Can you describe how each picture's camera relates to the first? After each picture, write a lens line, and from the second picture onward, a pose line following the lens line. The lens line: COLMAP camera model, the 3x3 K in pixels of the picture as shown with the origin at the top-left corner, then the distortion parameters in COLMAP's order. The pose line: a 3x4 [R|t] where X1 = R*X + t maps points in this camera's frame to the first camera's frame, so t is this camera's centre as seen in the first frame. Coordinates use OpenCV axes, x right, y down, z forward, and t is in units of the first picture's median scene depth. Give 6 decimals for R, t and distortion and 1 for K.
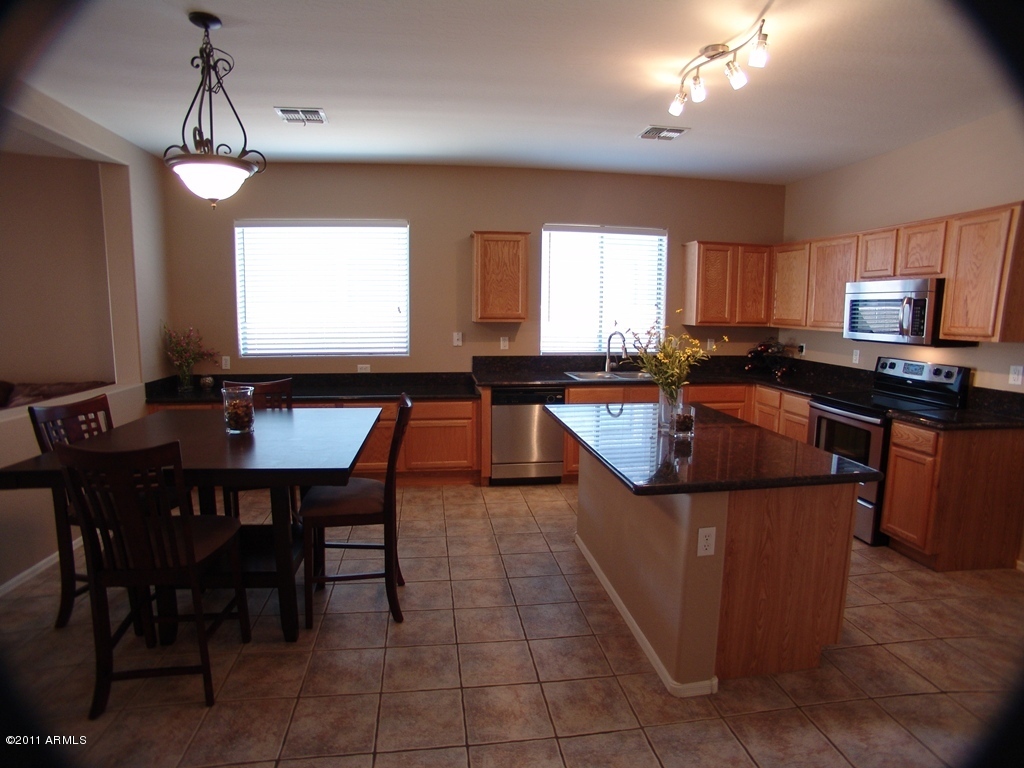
lens RADIAL K [[587.1, 0, 516.7], [0, 587.1, 391.3], [0, 0, 1]] dist [-0.186310, 0.129454]
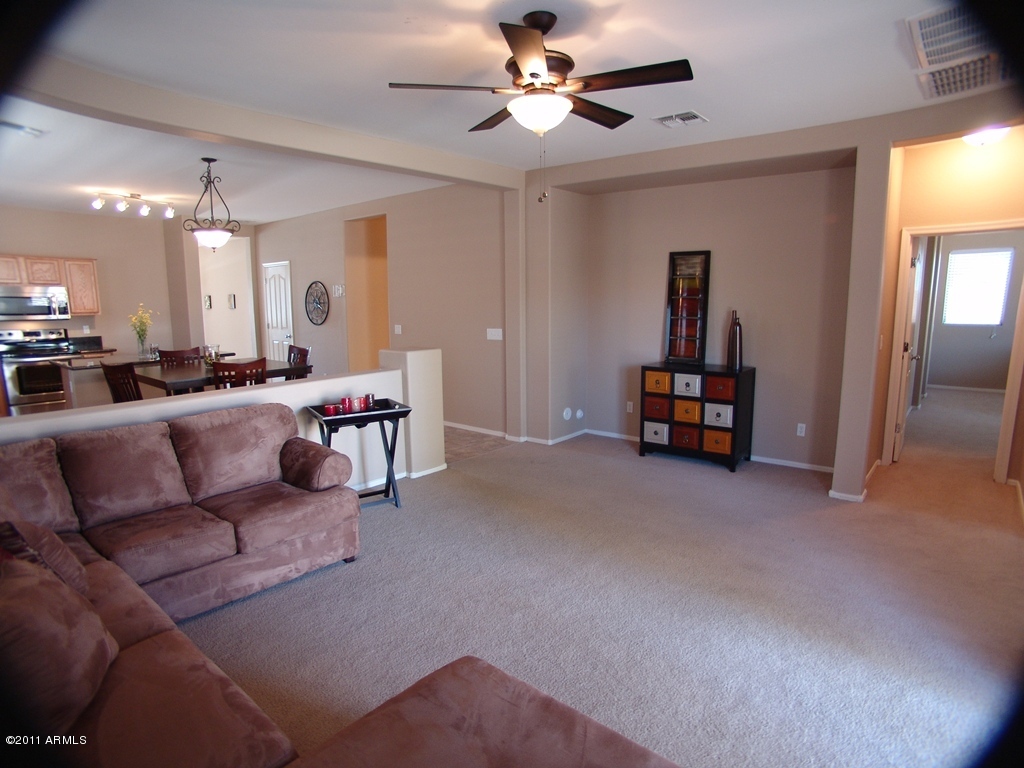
lens RADIAL K [[587.1, 0, 516.7], [0, 587.1, 391.3], [0, 0, 1]] dist [-0.186310, 0.129454]
pose [[-0.664499, -0.126449, 0.736513, -1.492496], [0.108353, 0.958861, 0.262382, -0.138253], [-0.739392, 0.254156, -0.623461, 0.839529]]
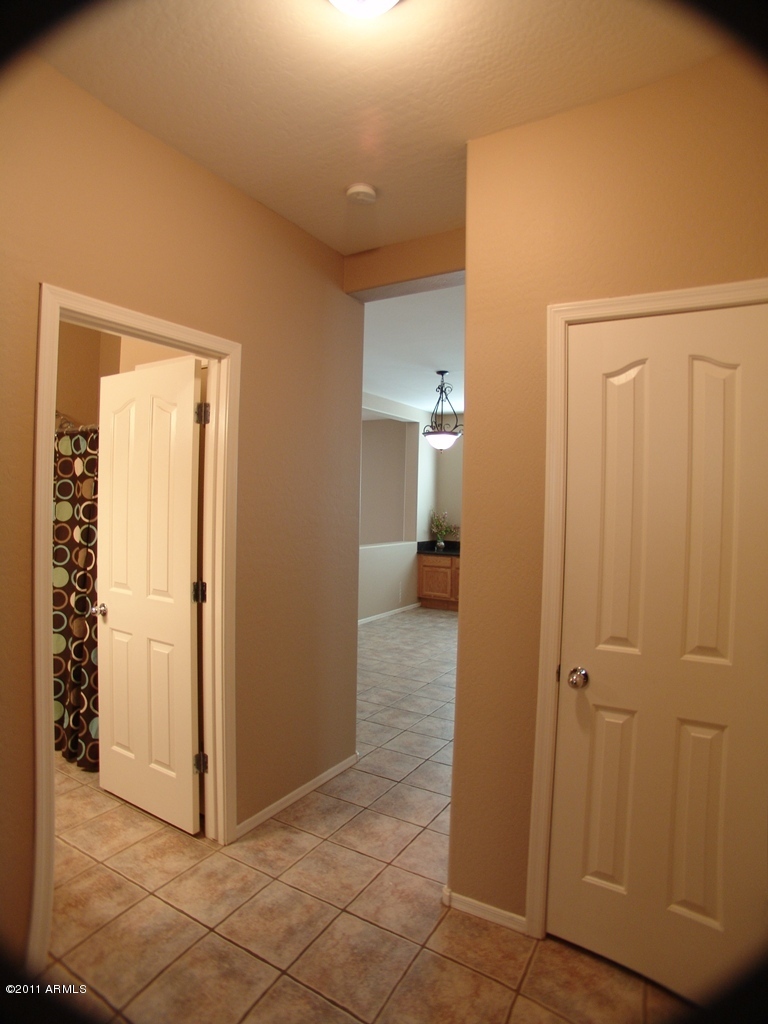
lens RADIAL K [[587.1, 0, 384.0], [0, 587.1, 512.0], [0, 0, 1]] dist [-0.186310, 0.129454]
pose [[0.768665, 0.021920, -0.639276, 0.411976], [-0.106051, 0.989948, -0.093572, 0.074609], [0.630799, 0.139721, 0.763263, -0.468991]]
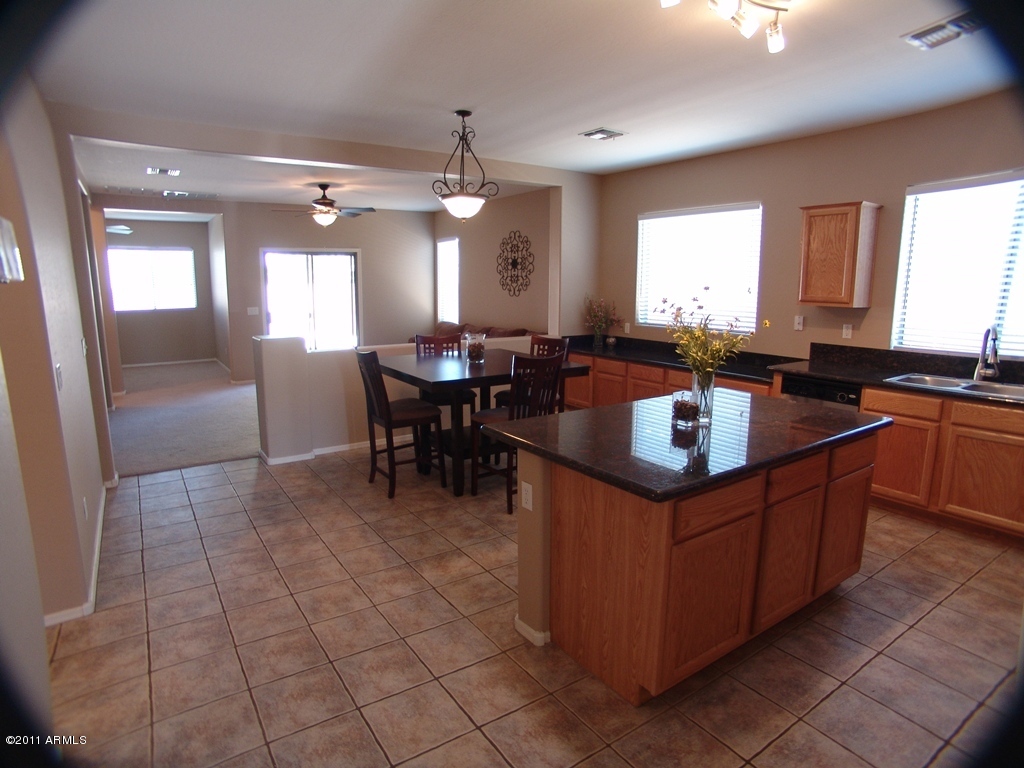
lens RADIAL K [[587.1, 0, 516.7], [0, 587.1, 391.3], [0, 0, 1]] dist [-0.186310, 0.129454]
pose [[0.438045, 0.156505, -0.885225, 0.595740], [-0.127991, 0.985555, 0.110907, -0.026070], [0.889795, 0.064718, 0.451749, 0.213854]]
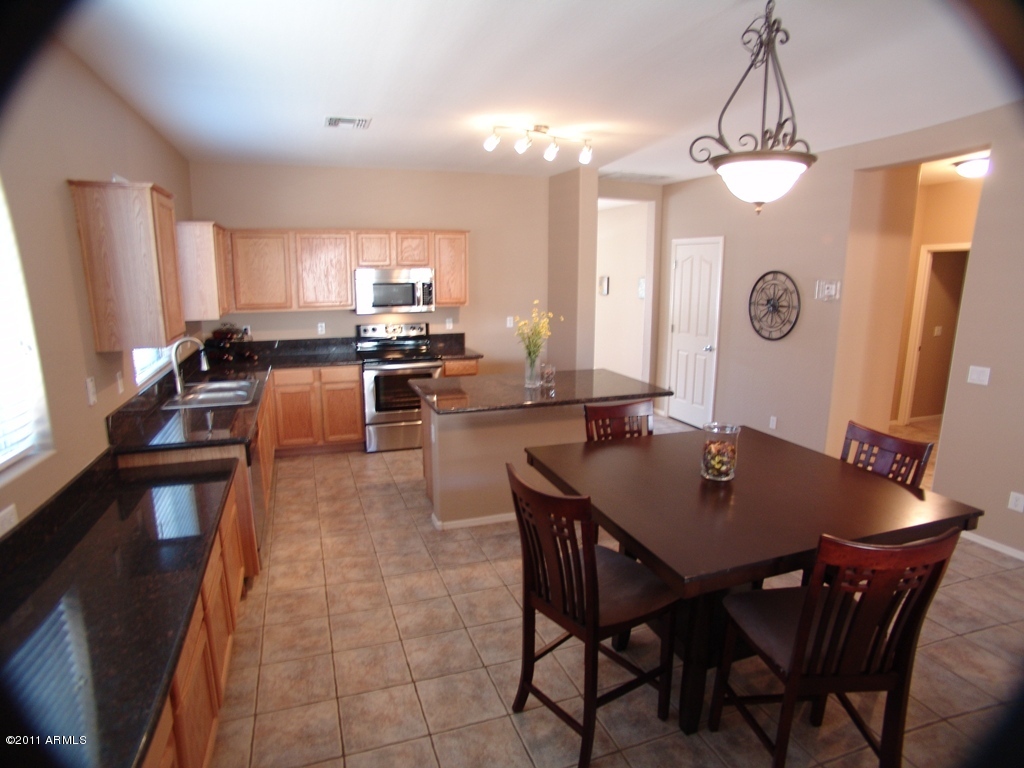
lens RADIAL K [[587.1, 0, 516.7], [0, 587.1, 391.3], [0, 0, 1]] dist [-0.186310, 0.129454]
pose [[-0.206649, -0.207951, 0.956061, -0.712806], [0.134873, 0.961770, 0.238345, -0.172924], [-0.969075, 0.178200, -0.170701, 0.825769]]
